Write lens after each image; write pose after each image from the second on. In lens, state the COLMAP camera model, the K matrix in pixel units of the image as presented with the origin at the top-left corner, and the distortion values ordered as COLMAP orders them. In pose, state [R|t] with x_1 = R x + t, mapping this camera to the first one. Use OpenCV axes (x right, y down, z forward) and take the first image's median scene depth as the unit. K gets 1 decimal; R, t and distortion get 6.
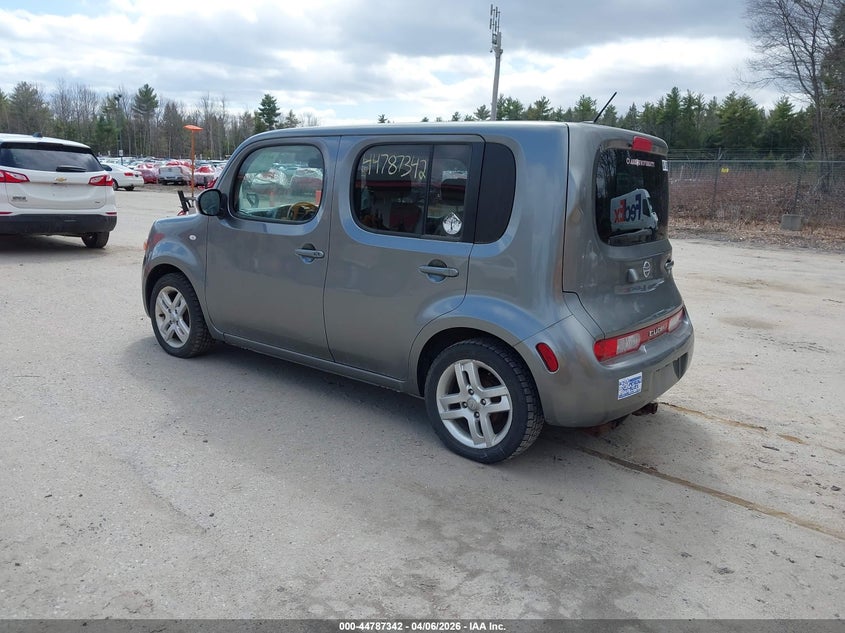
lens RADIAL K [[685.6, 0, 422.5], [0, 685.6, 316.5], [0, 0, 1]] dist [0.006144, -0.142237]
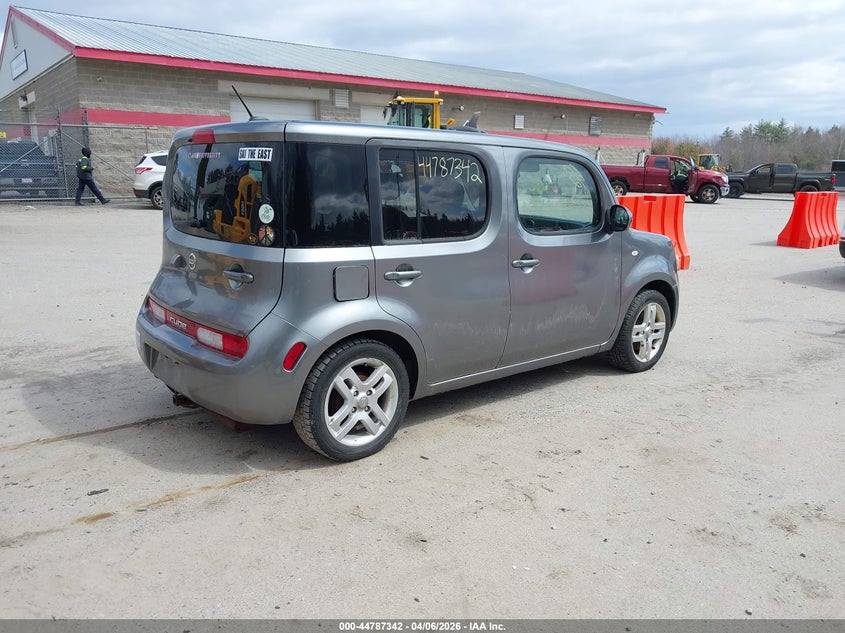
lens RADIAL K [[685.6, 0, 422.5], [0, 685.6, 316.5], [0, 0, 1]] dist [0.006144, -0.142237]
pose [[-0.209843, 0.174099, -0.962110, 1.259072], [-0.229174, 0.947848, 0.221503, -0.298961], [0.950497, 0.266971, -0.159000, 1.536497]]
